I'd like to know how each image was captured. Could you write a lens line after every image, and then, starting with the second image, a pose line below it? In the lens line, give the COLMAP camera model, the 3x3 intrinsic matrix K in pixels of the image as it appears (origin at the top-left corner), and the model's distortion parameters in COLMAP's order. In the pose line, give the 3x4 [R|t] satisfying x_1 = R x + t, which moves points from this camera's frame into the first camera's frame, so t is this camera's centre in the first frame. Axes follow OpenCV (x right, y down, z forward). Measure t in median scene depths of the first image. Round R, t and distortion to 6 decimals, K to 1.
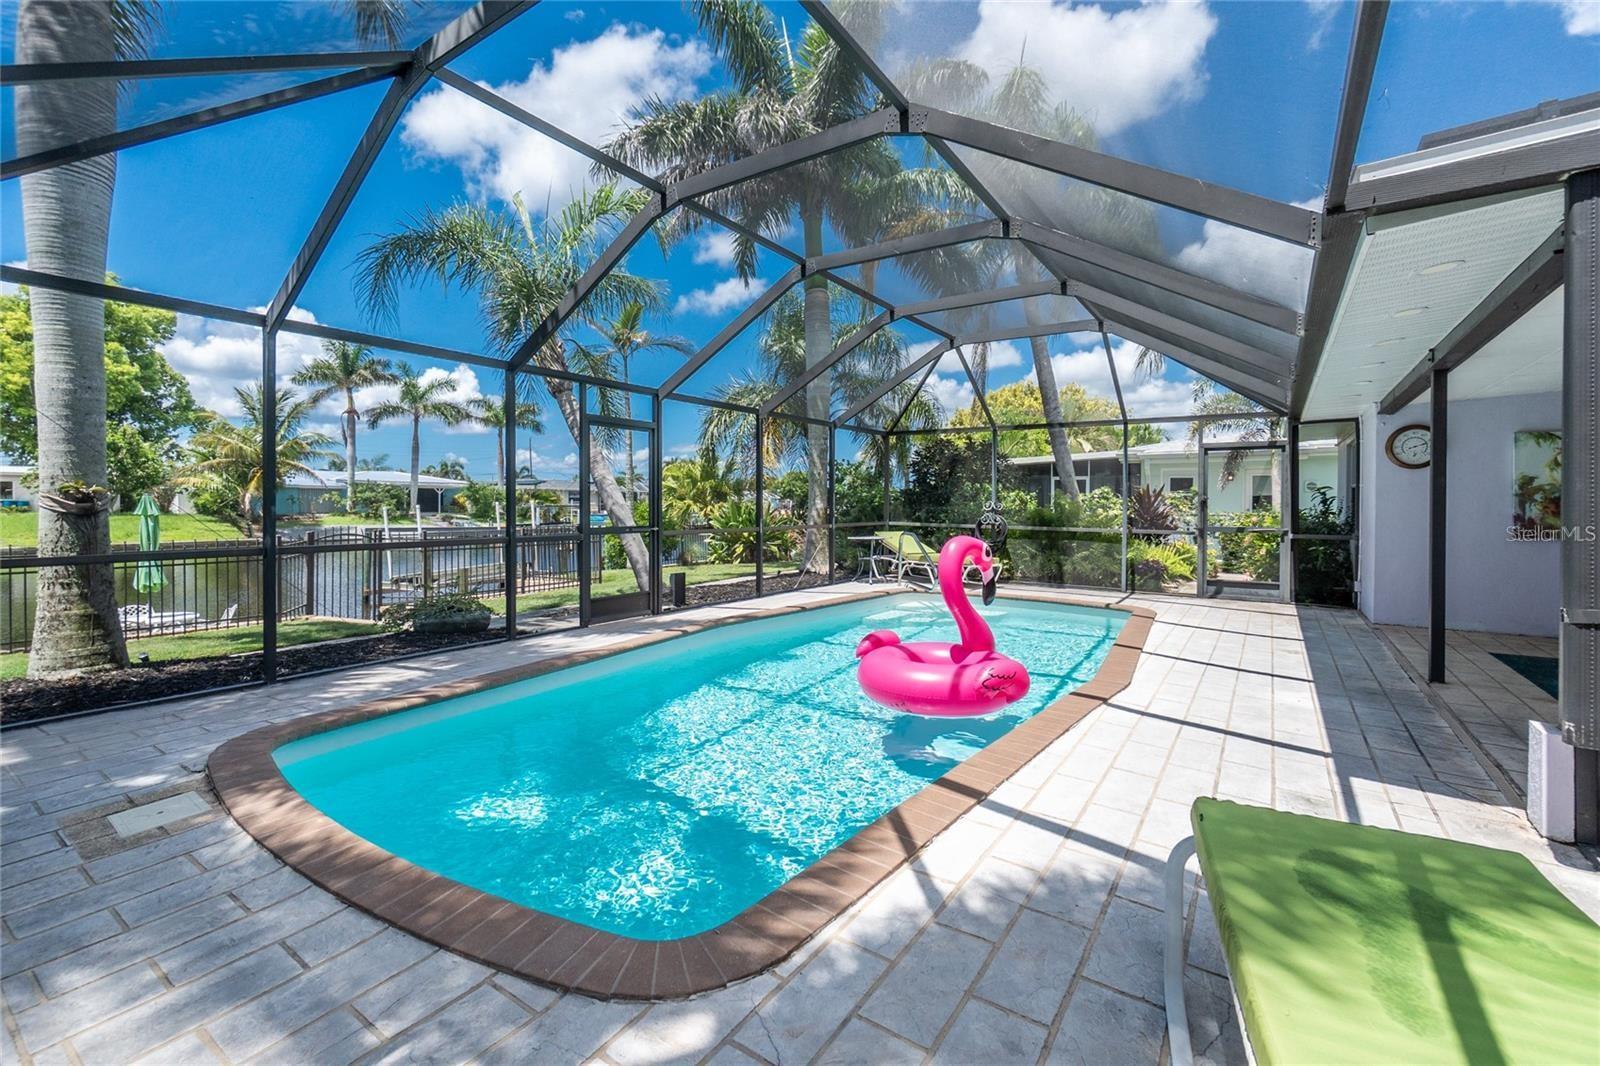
lens RADIAL K [[710.7, 0, 800.1], [0, 710.7, 515.8], [0, 0, 1]] dist [0.000619, 0.000607]
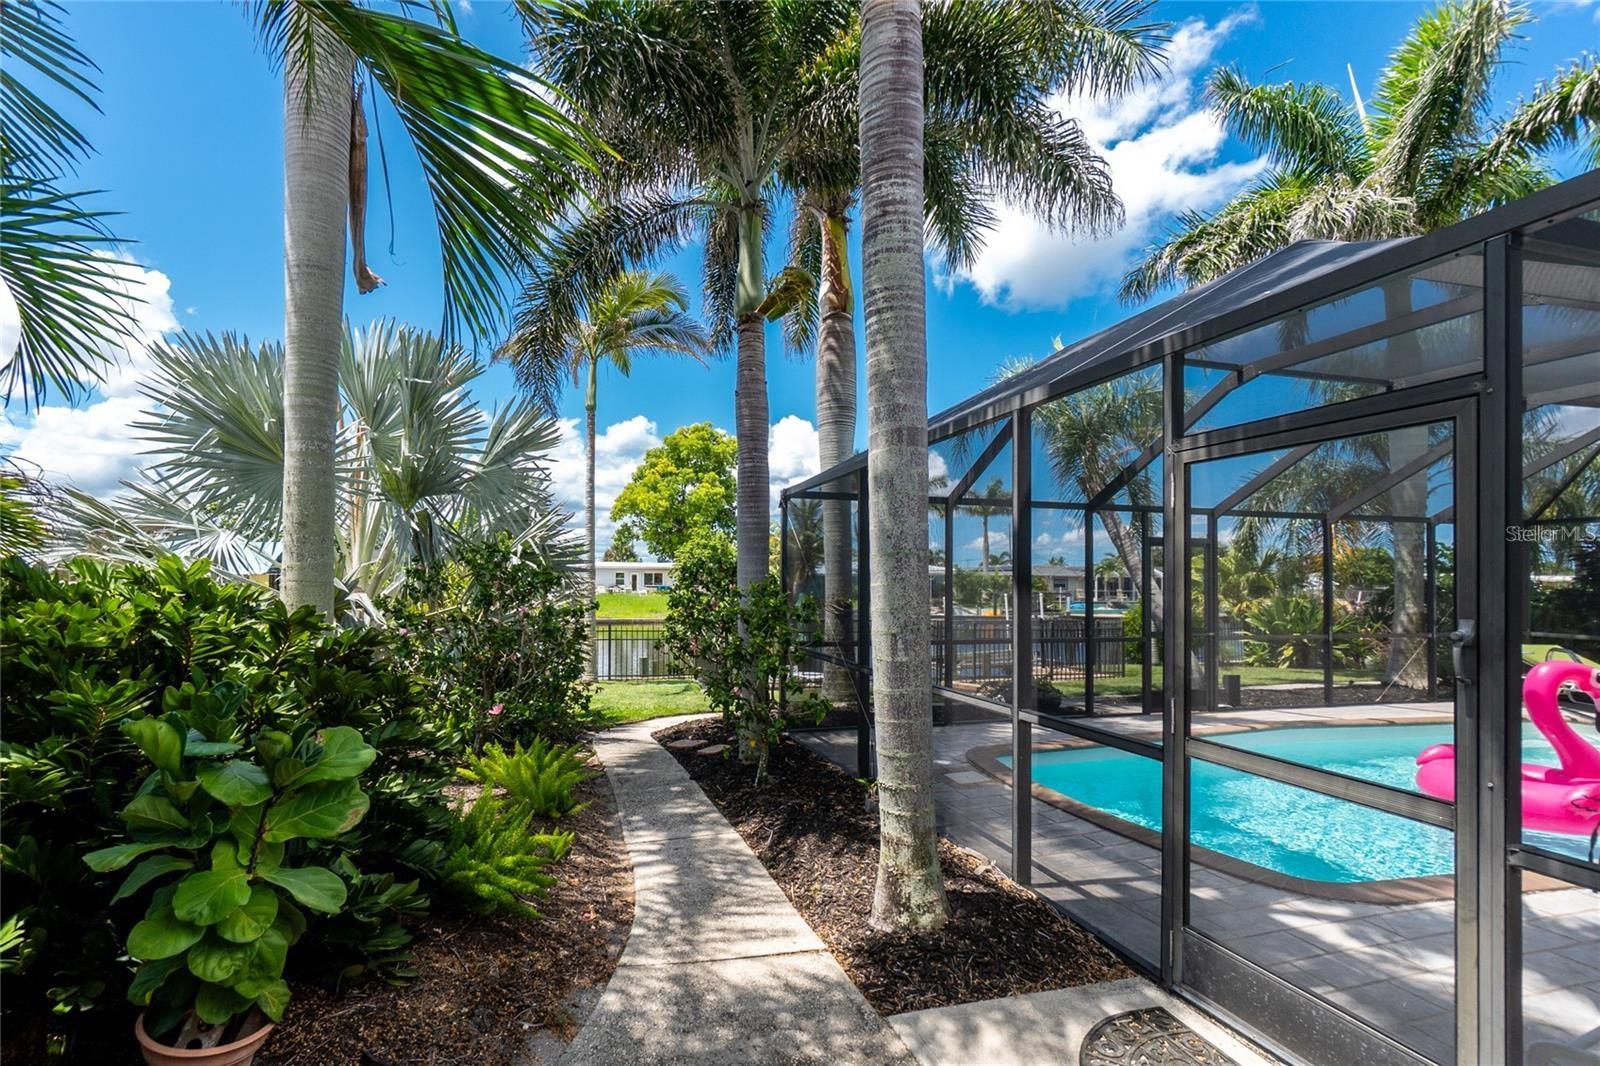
lens RADIAL K [[752.5, 0, 704.4], [0, 752.5, 569.2], [0, 0, 1]] dist [-0.001071, 0.000275]
pose [[0.748815, -0.009092, -0.662717, -0.012280], [-0.015703, 0.999382, -0.031453, -0.024611], [0.662593, 0.033959, 0.748209, -0.307388]]
